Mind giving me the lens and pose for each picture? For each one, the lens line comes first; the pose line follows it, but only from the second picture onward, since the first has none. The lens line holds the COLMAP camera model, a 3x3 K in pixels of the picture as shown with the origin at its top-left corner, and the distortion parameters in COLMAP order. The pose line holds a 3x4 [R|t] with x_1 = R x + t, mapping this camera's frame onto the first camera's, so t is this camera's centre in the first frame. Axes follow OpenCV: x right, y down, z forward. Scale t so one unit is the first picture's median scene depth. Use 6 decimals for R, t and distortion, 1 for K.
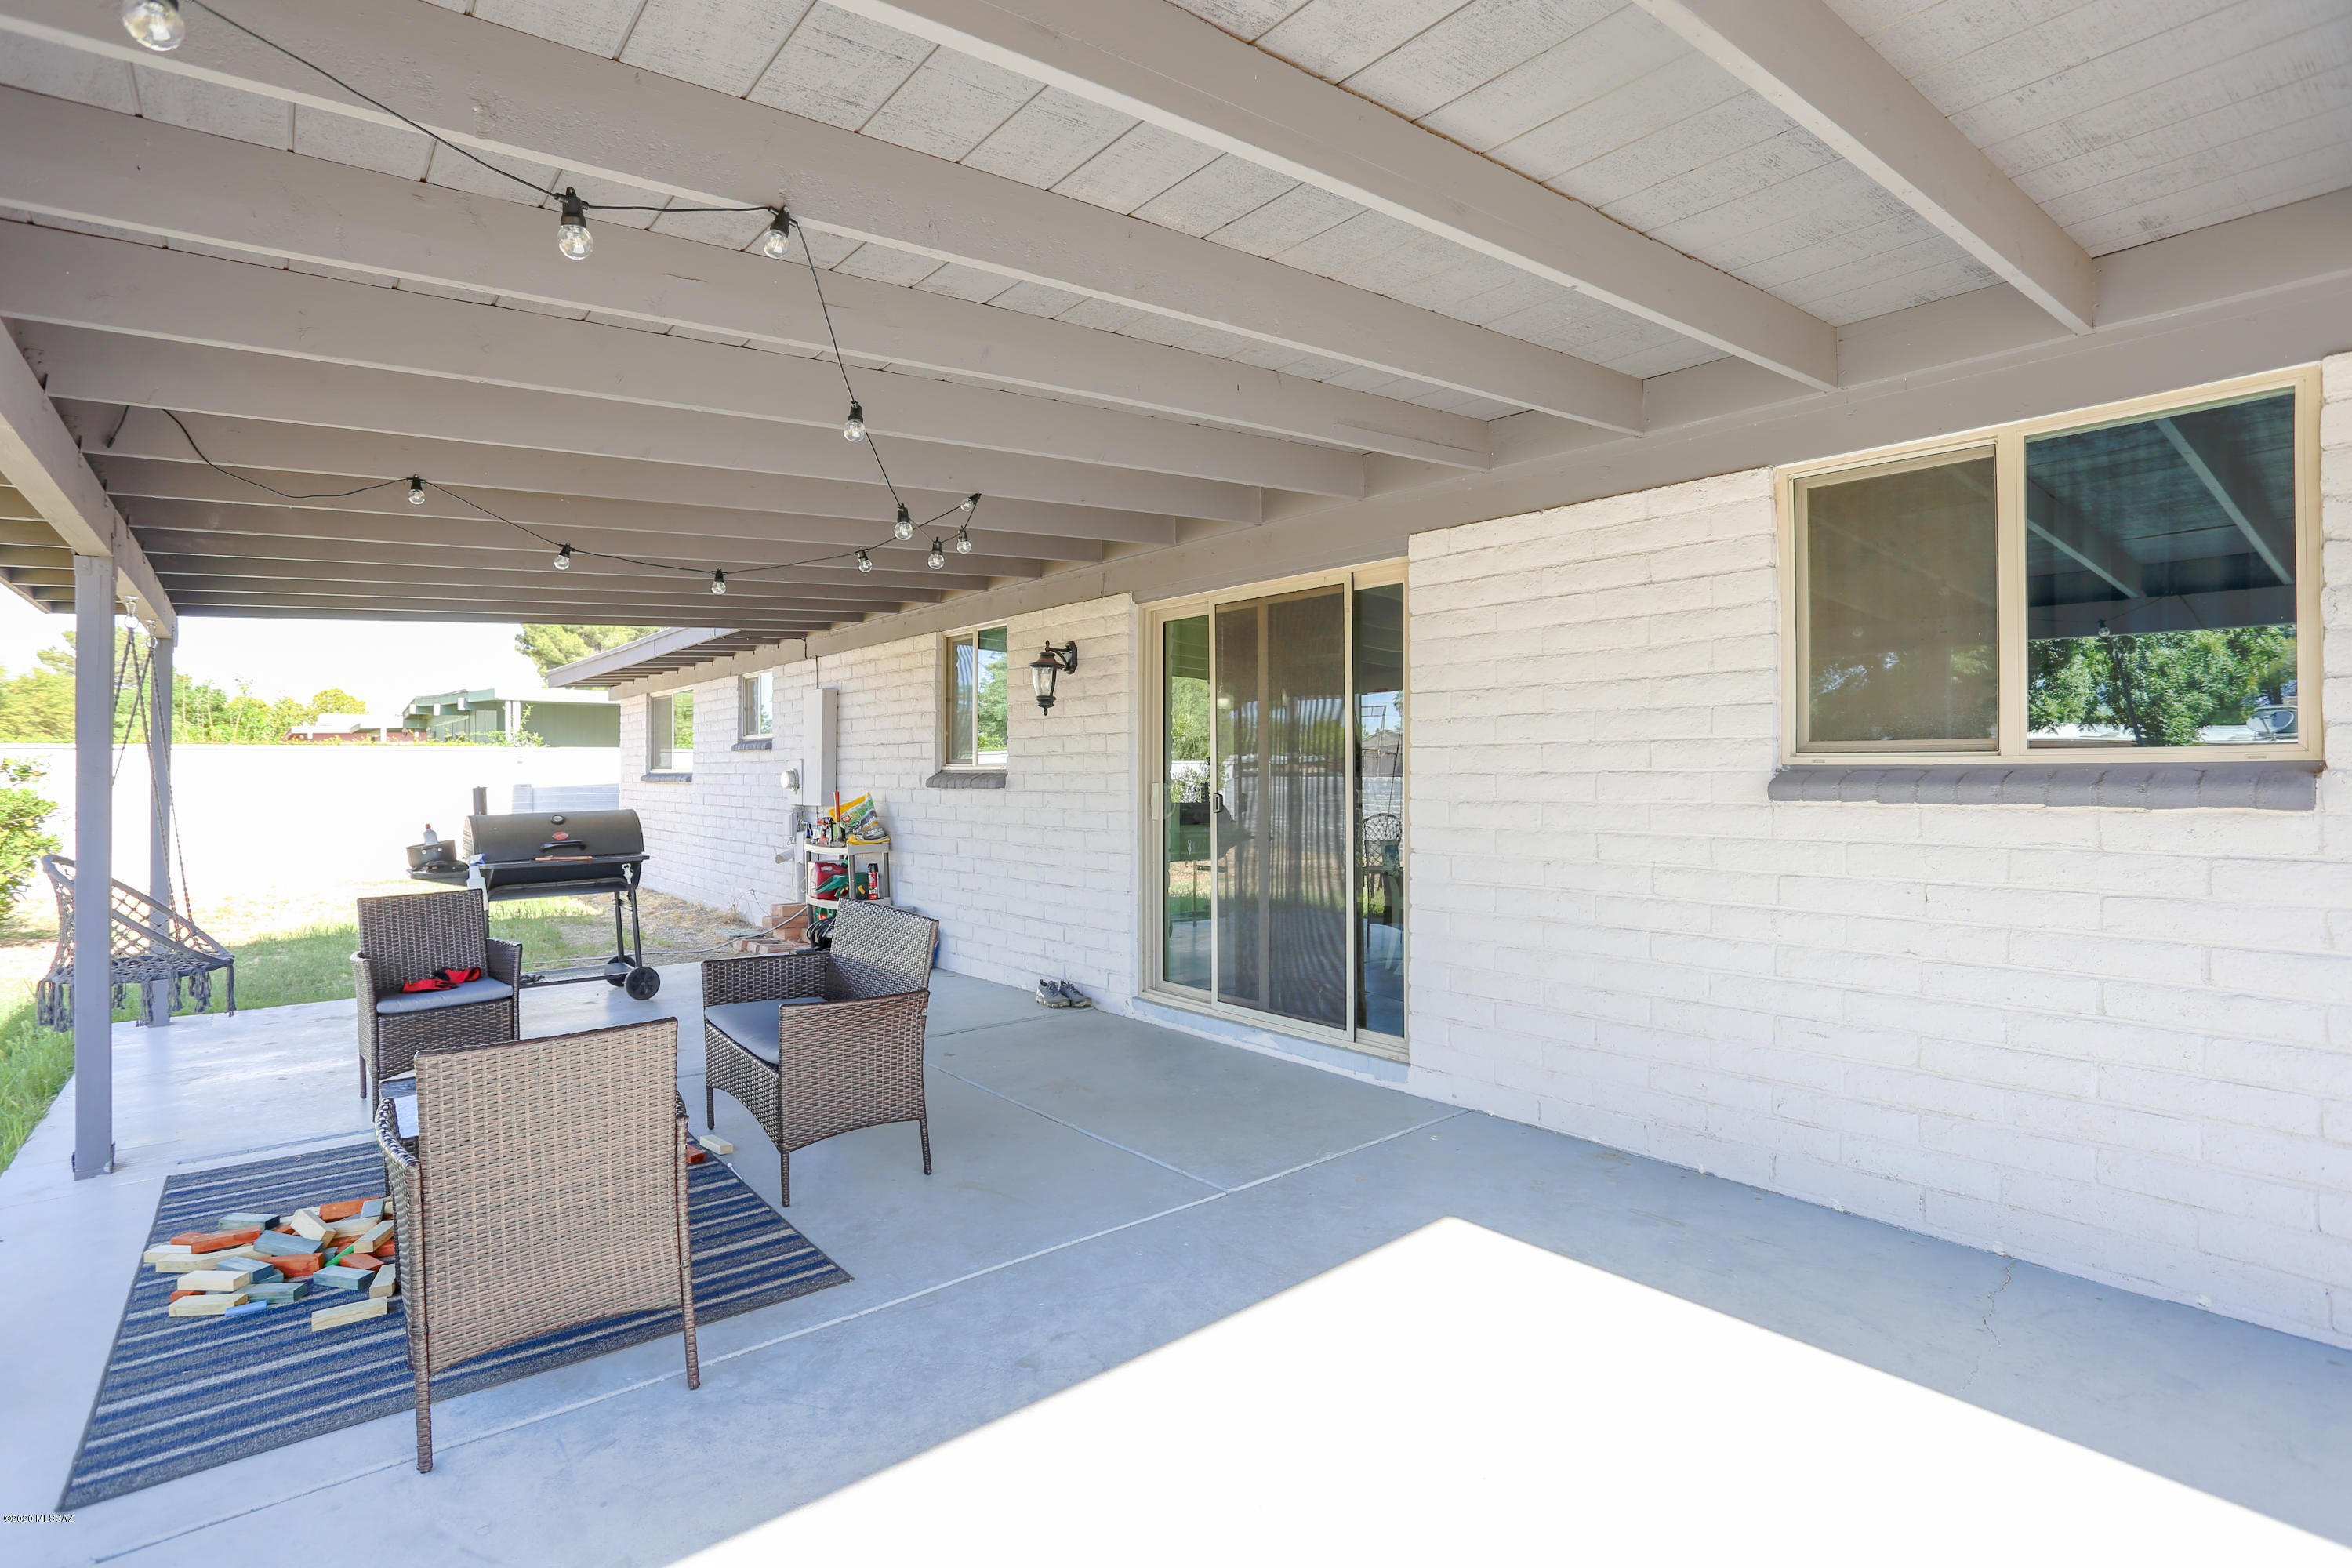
lens RADIAL K [[1153.8, 0, 1177.0], [0, 1153.8, 775.0], [0, 0, 1]] dist [-0.082743, 0.037907]
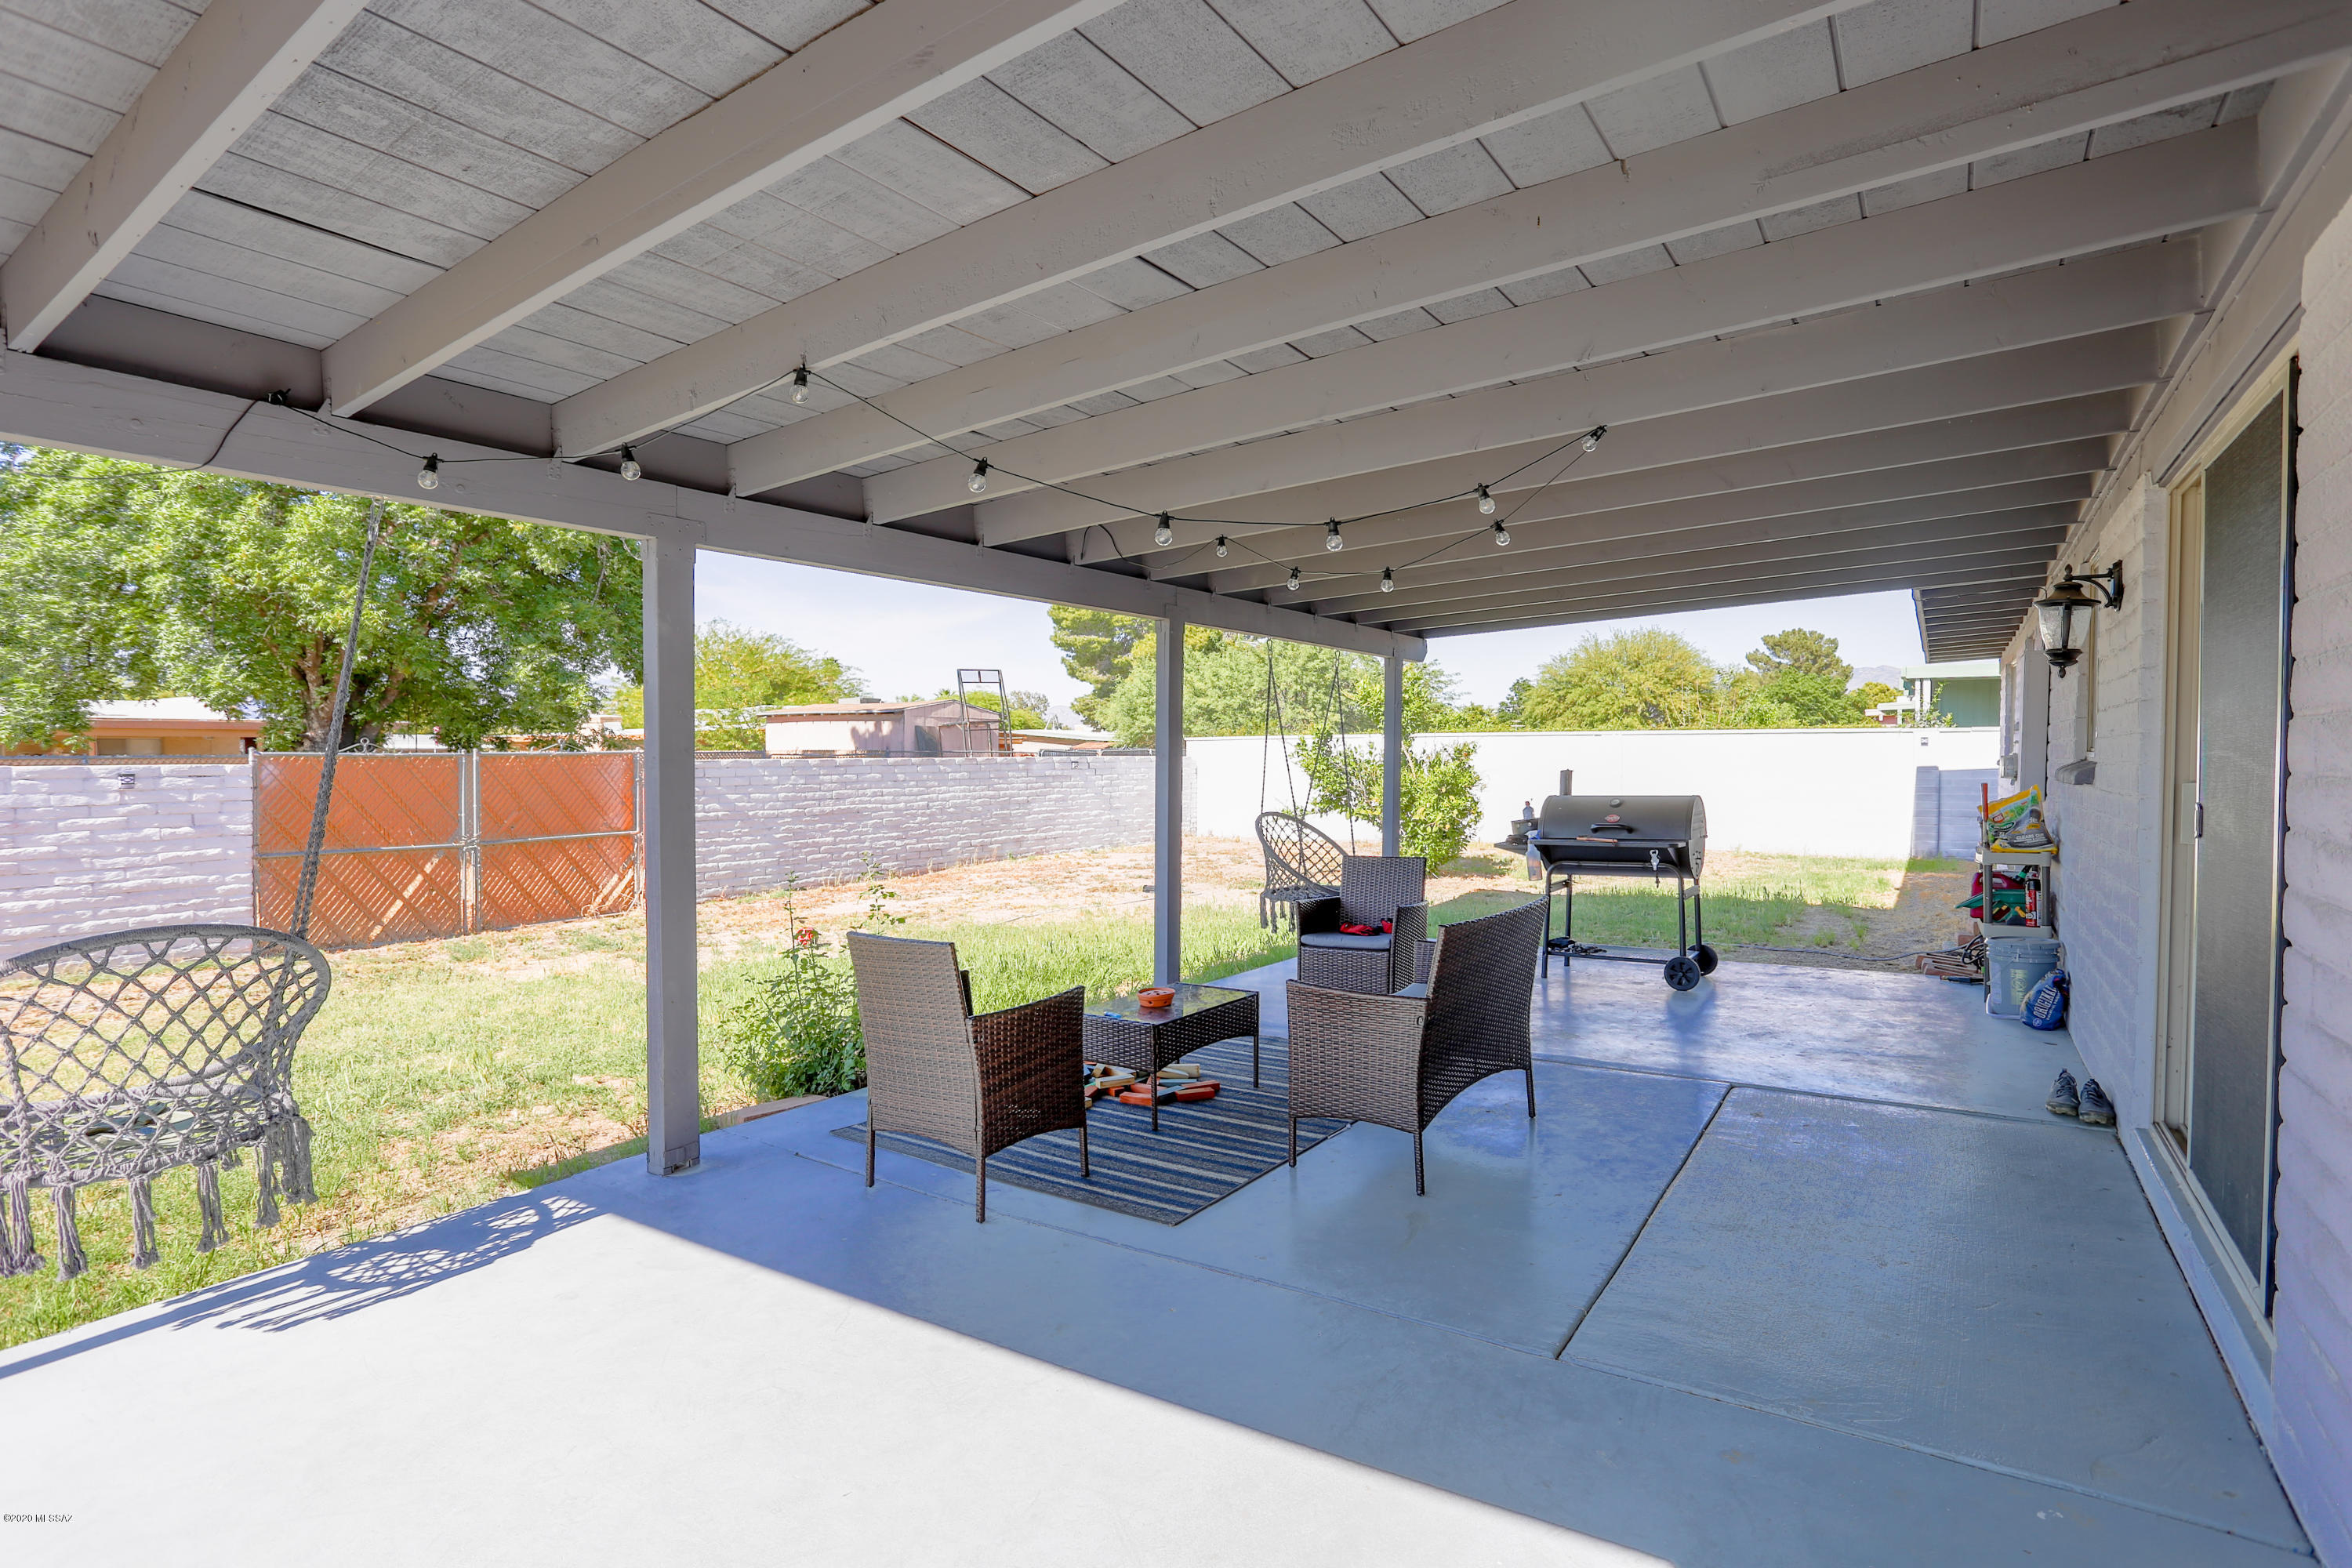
lens RADIAL K [[1153.8, 0, 1177.0], [0, 1153.8, 775.0], [0, 0, 1]] dist [-0.082743, 0.037907]
pose [[0.293561, 0.020279, -0.955725, 0.354232], [-0.003001, 0.999790, 0.020292, -0.006317], [0.955936, -0.003088, 0.293560, 0.315049]]
